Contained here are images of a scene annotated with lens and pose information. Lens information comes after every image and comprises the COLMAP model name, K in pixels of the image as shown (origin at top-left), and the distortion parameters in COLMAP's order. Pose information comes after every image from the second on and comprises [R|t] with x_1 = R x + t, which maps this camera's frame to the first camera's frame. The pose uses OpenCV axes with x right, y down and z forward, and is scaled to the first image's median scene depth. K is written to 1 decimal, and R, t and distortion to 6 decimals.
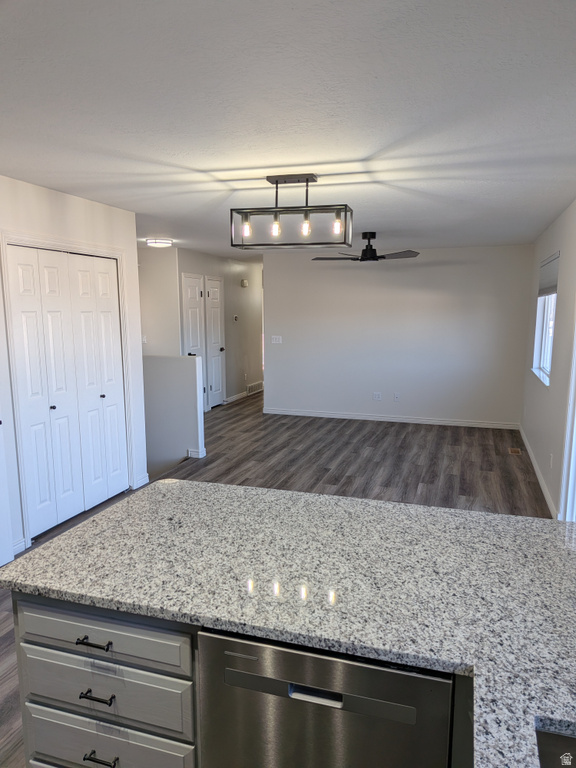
lens RADIAL K [[546.1, 0, 292.0], [0, 546.1, 383.9], [0, 0, 1]] dist [0.036848, -0.040612]
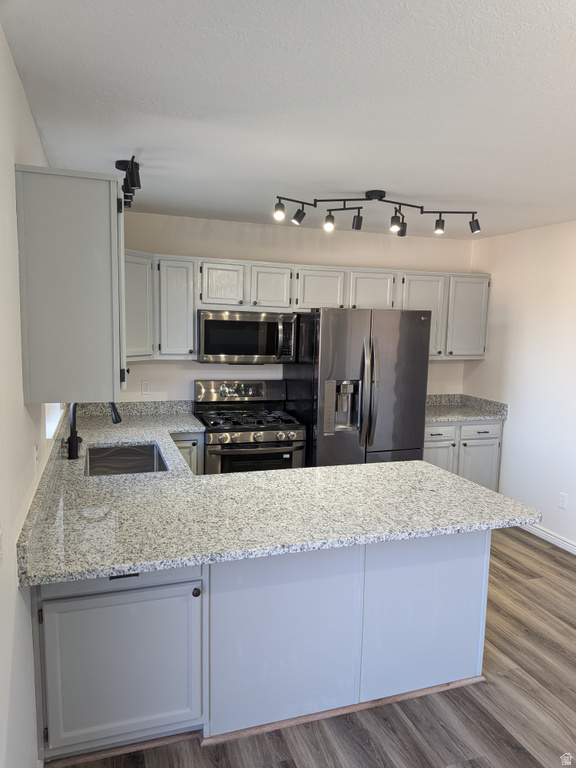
lens RADIAL K [[546.1, 0, 287.8], [0, 546.1, 391.8], [0, 0, 1]] dist [0.036848, -0.040612]
pose [[-0.802443, 0.050307, -0.594604, 0.285949], [-0.109518, 0.967099, 0.229622, -0.085111], [0.586592, 0.249378, -0.770532, 0.609689]]
